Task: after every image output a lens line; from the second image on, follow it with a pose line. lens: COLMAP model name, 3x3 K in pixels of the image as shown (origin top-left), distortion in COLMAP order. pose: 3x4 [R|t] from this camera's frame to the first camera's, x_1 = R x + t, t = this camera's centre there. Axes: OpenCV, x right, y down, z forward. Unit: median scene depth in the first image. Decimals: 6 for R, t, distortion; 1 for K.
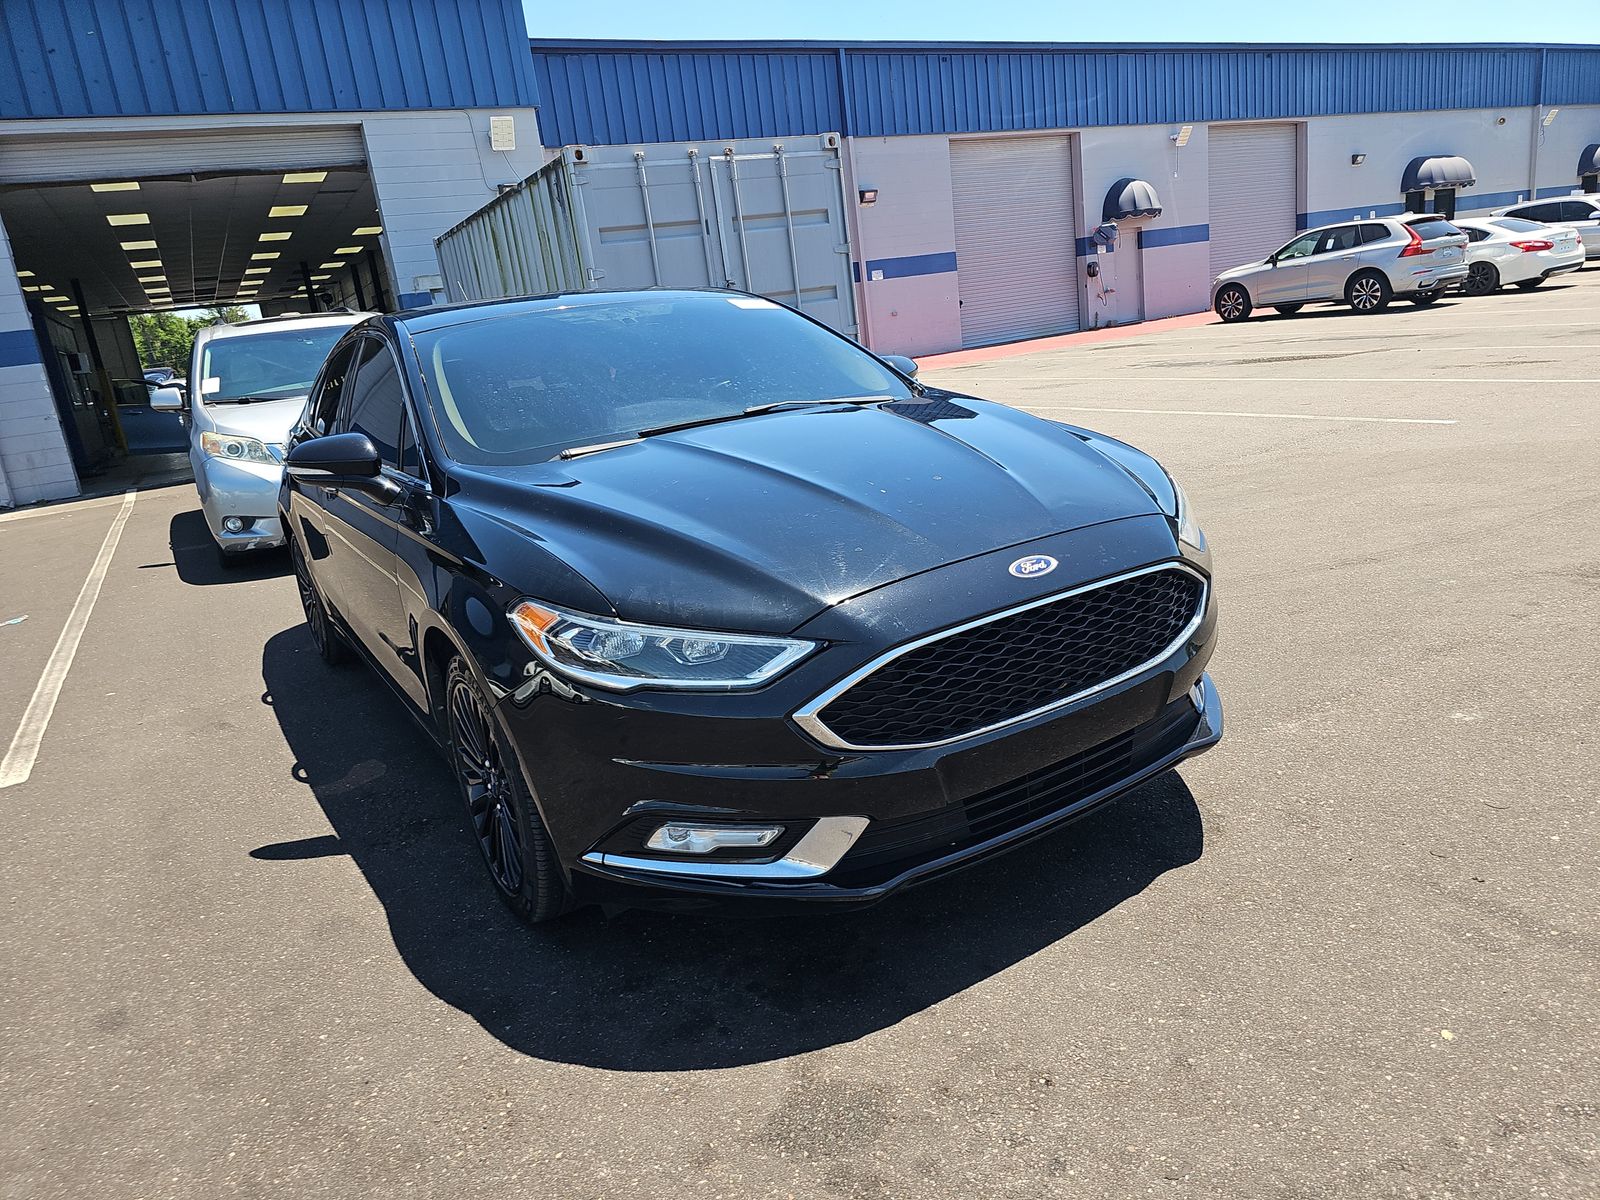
lens RADIAL K [[1042.0, 0, 809.9], [0, 1042.0, 616.0], [0, 0, 1]] dist [0.033633, -0.029731]
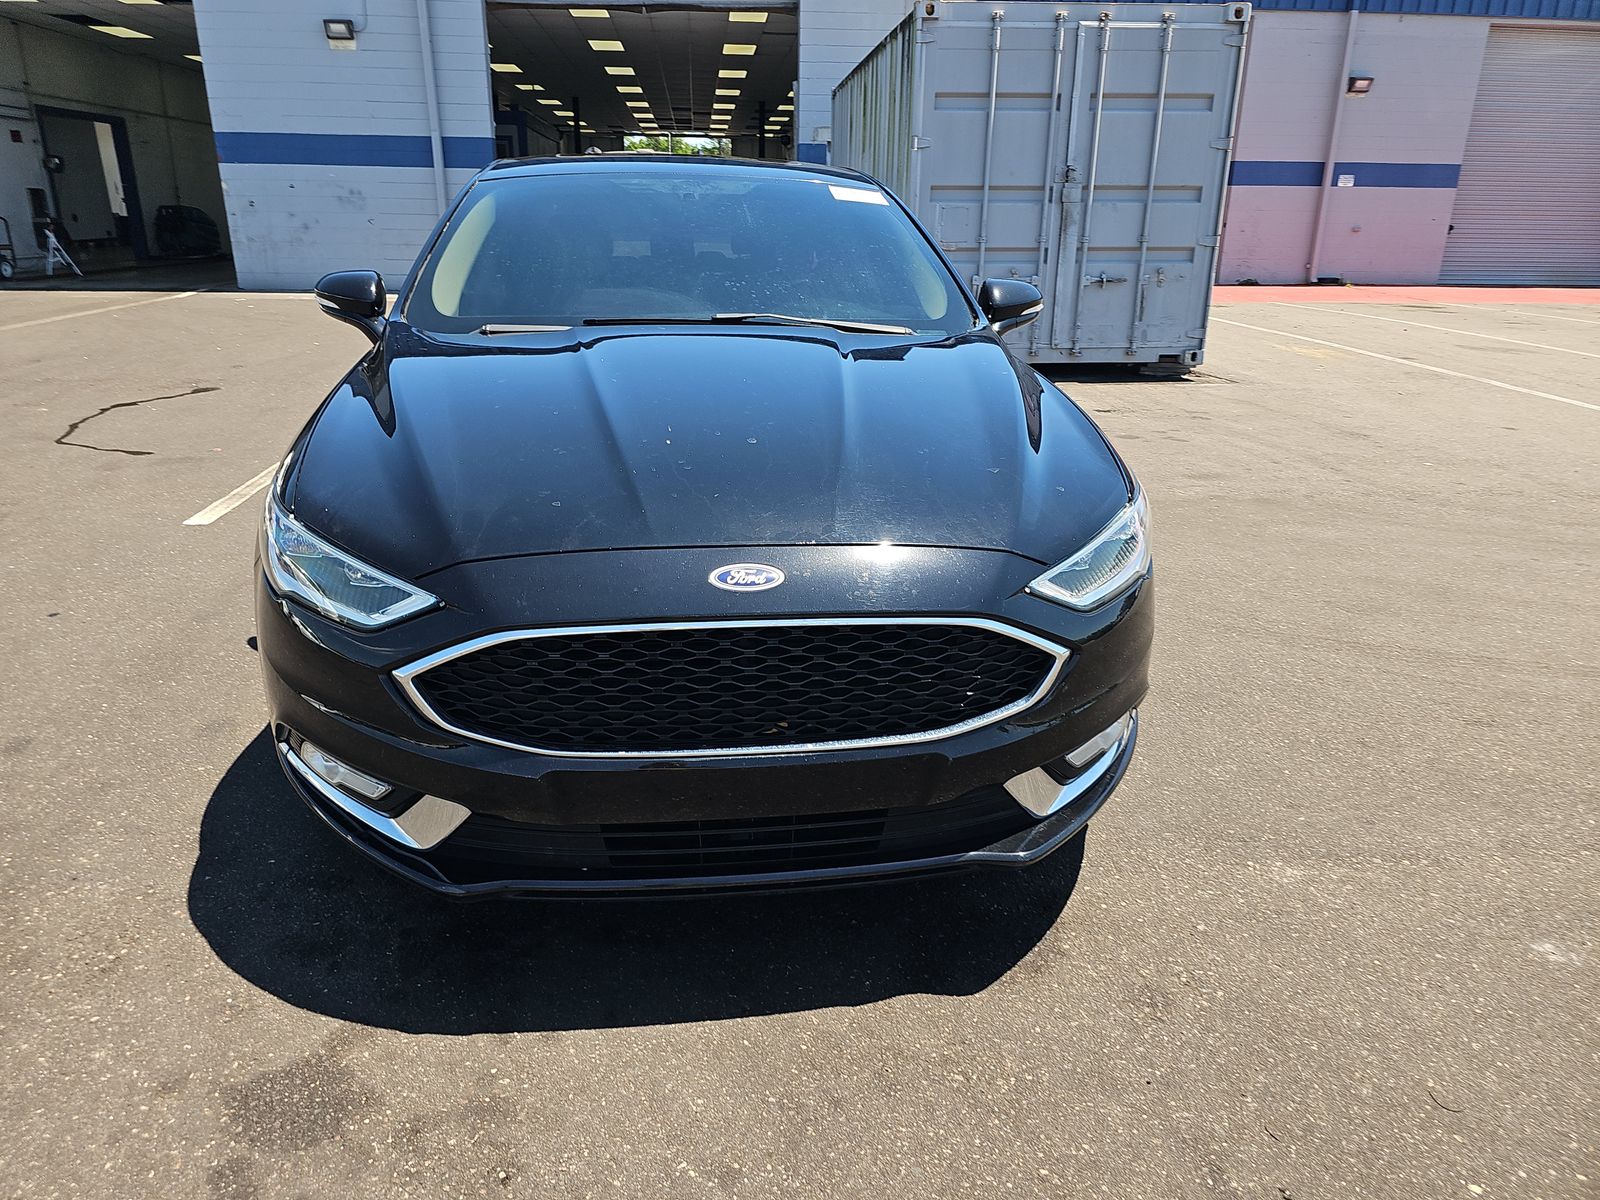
lens RADIAL K [[1042.0, 0, 795.4], [0, 1042.0, 585.9], [0, 0, 1]] dist [0.033633, -0.029731]
pose [[0.895930, 0.264229, -0.357061, 0.131589], [-0.232513, 0.963884, 0.129869, -0.037769], [0.378480, -0.033332, 0.925009, 0.071350]]
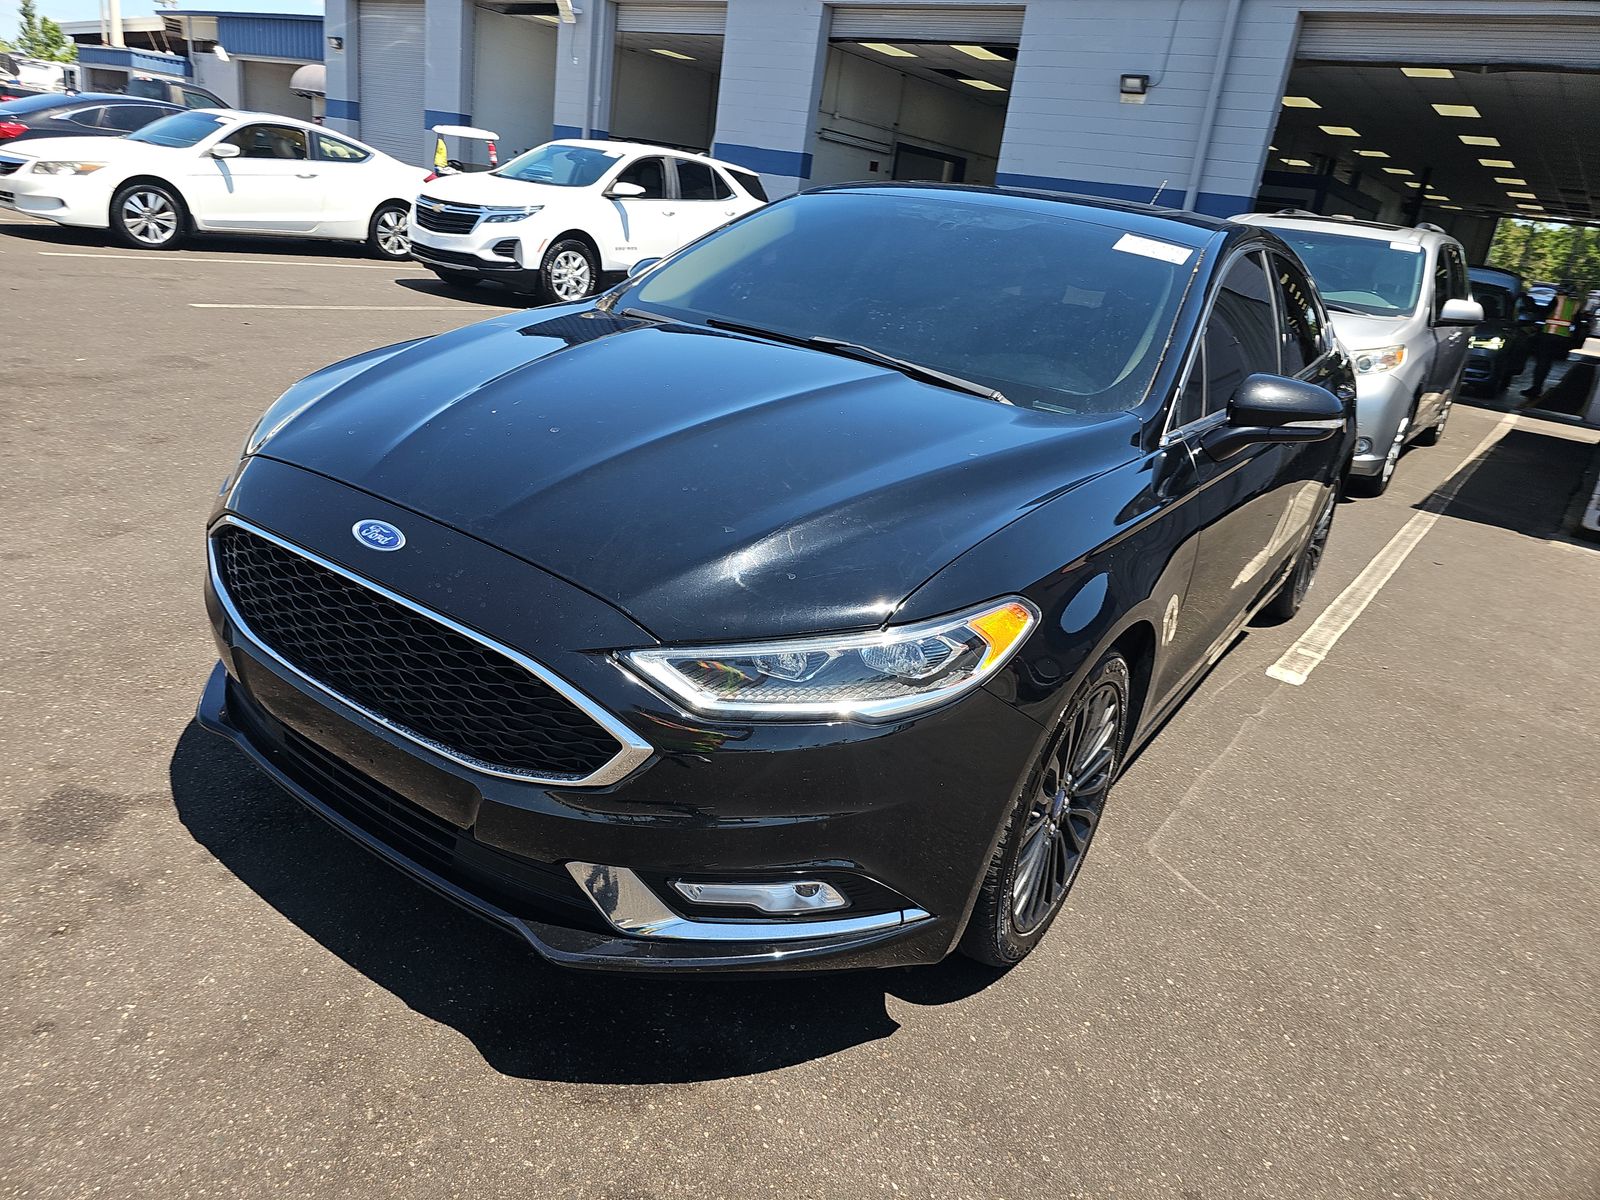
lens RADIAL K [[1042.0, 0, 786.9], [0, 1042.0, 600.4], [0, 0, 1]] dist [0.033633, -0.029731]
pose [[0.362858, 0.478729, -0.799470, 0.247253], [-0.419951, 0.849892, 0.318317, -0.097791], [0.831851, 0.220234, 0.509433, 0.214672]]
